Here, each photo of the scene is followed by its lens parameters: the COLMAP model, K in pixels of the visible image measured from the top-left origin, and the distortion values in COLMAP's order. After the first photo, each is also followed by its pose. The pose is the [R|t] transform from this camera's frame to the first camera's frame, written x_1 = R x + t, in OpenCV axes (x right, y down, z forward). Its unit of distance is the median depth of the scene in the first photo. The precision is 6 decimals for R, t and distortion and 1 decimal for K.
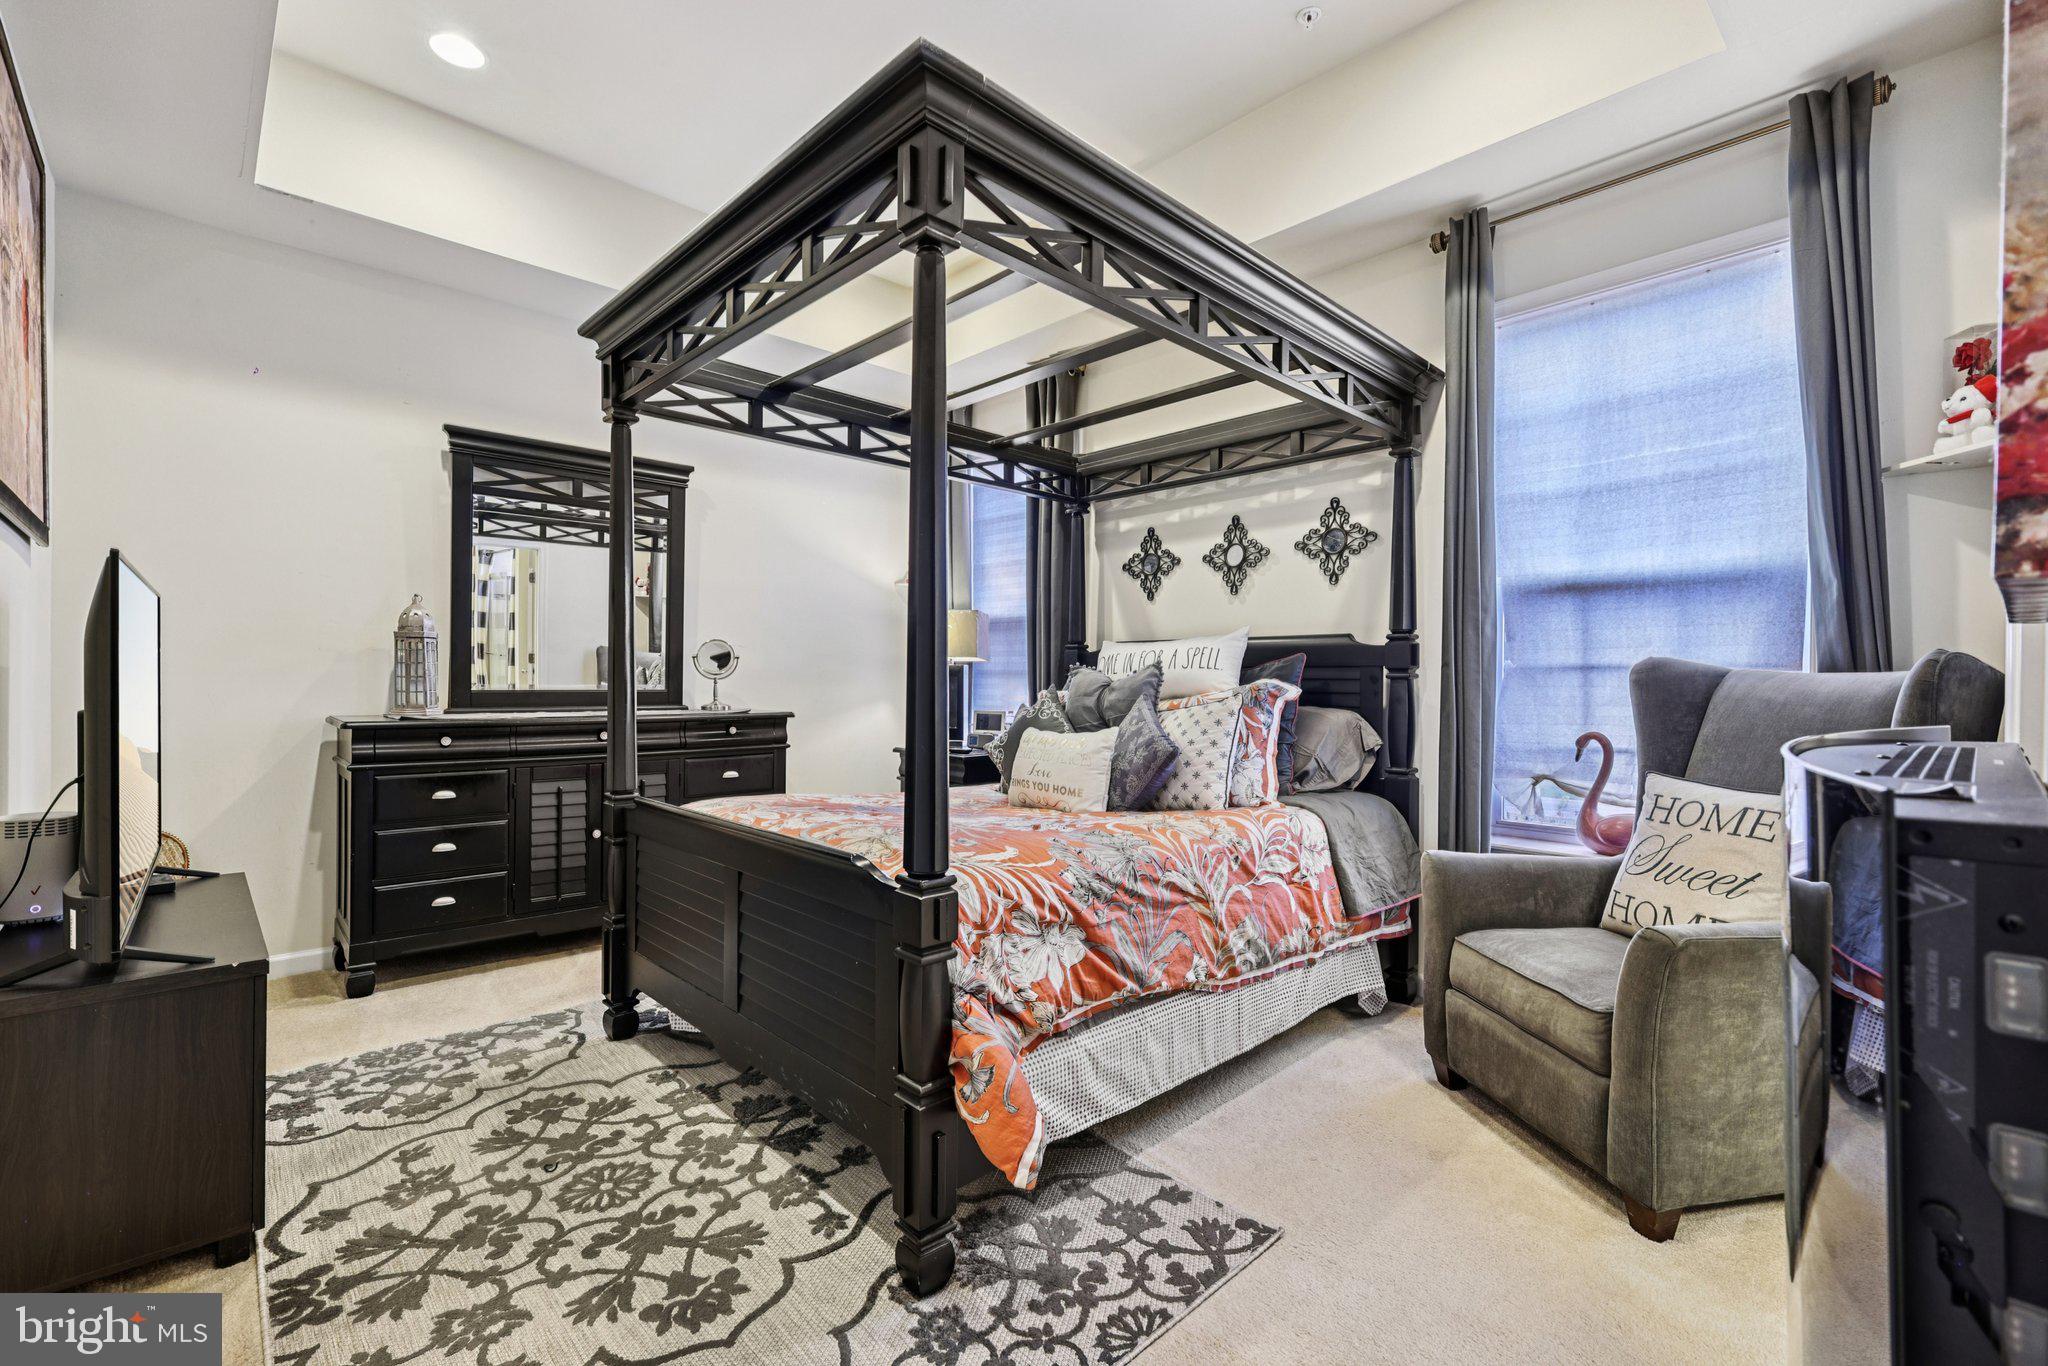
lens RADIAL K [[883.1, 0, 1033.1], [0, 883.1, 680.4], [0, 0, 1]] dist [0.001126, 0.001088]
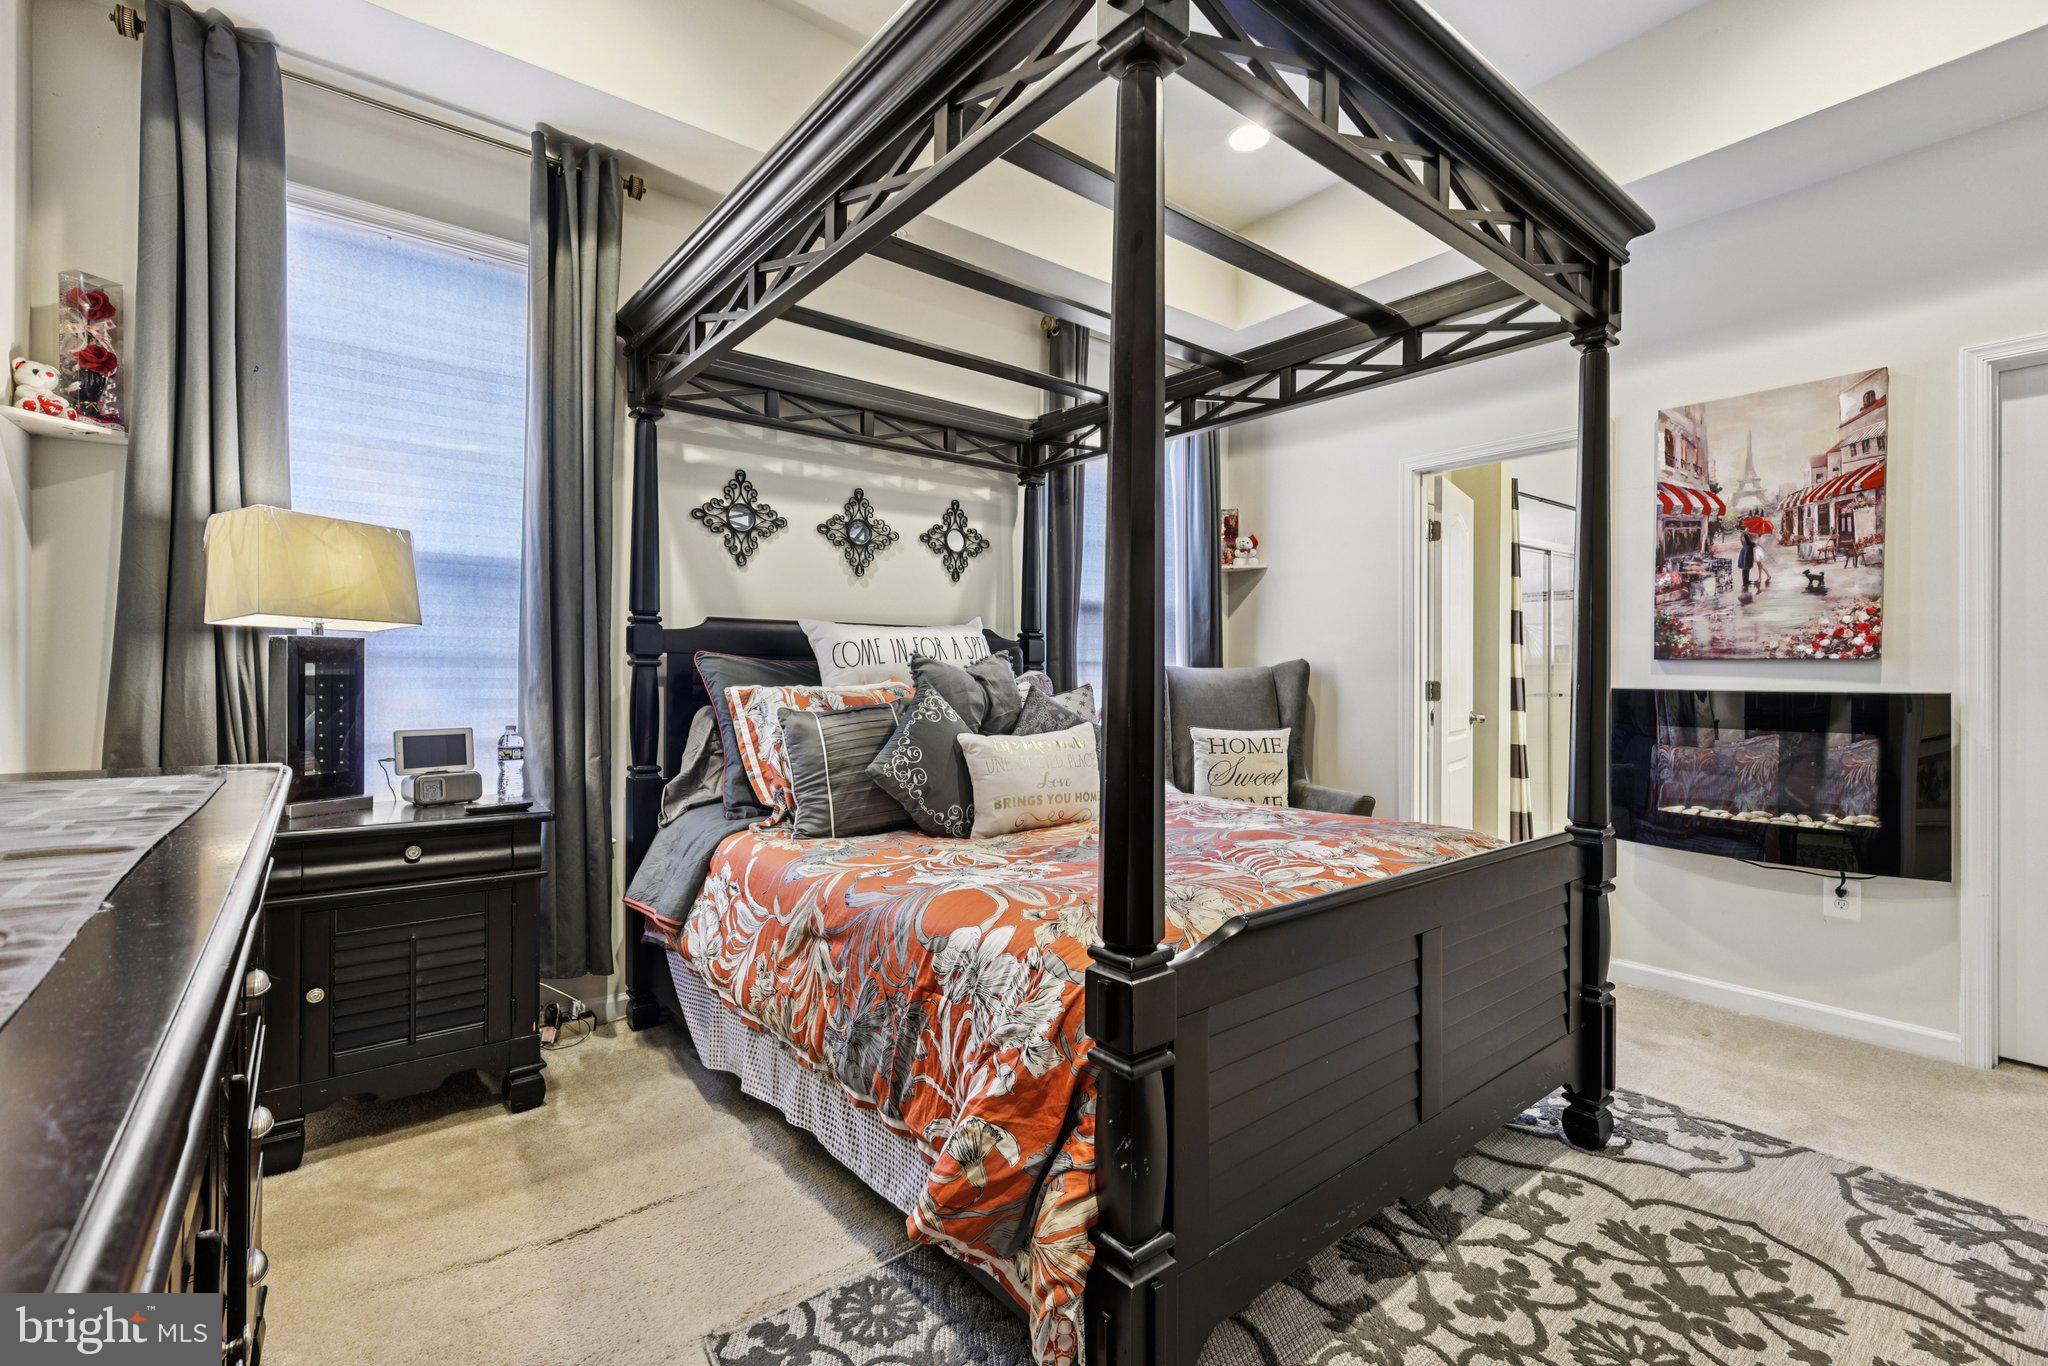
lens RADIAL K [[883.1, 0, 1031.8], [0, 883.1, 672.4], [0, 0, 1]] dist [0.001126, 0.001088]
pose [[0.100865, -0.001848, 0.994898, -1.154340], [-0.002209, 0.999995, 0.002082, -0.002312], [-0.994898, -0.002407, 0.100860, 1.306019]]
